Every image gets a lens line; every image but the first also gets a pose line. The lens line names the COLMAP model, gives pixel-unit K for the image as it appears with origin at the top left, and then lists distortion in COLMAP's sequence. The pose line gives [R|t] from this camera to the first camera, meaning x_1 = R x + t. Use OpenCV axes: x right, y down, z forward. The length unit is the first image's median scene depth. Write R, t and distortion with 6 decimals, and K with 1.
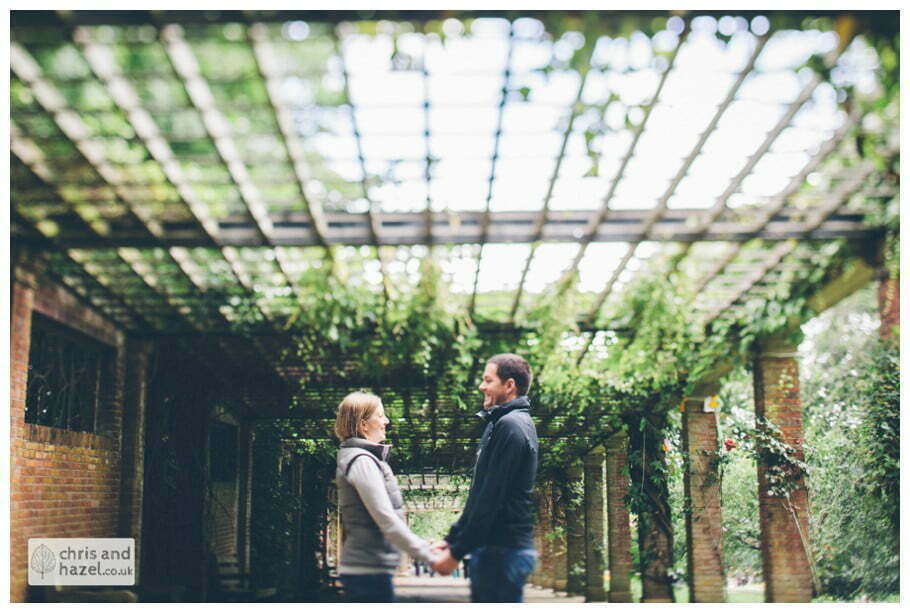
lens RADIAL K [[1163.9, 0, 455.5], [0, 1163.9, 283.1], [0, 0, 1]] dist [-0.009733, 0.008353]
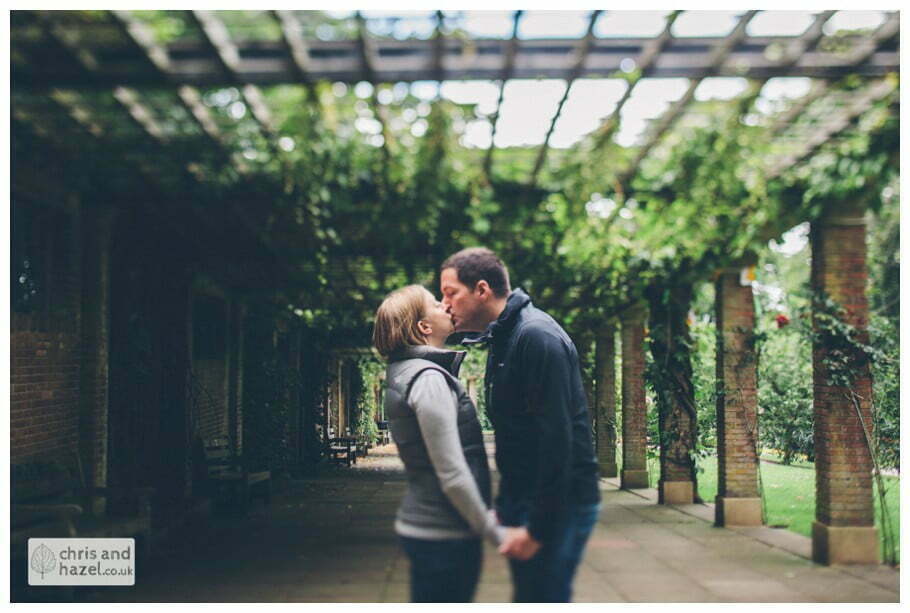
lens RADIAL K [[1163.9, 0, 455.5], [0, 1163.9, 283.1], [0, 0, 1]] dist [-0.009733, 0.008353]
pose [[0.999999, 0.000613, -0.001570, -0.007250], [-0.000428, 0.993393, 0.114765, 0.008512], [0.001630, -0.114764, 0.993391, 0.142611]]
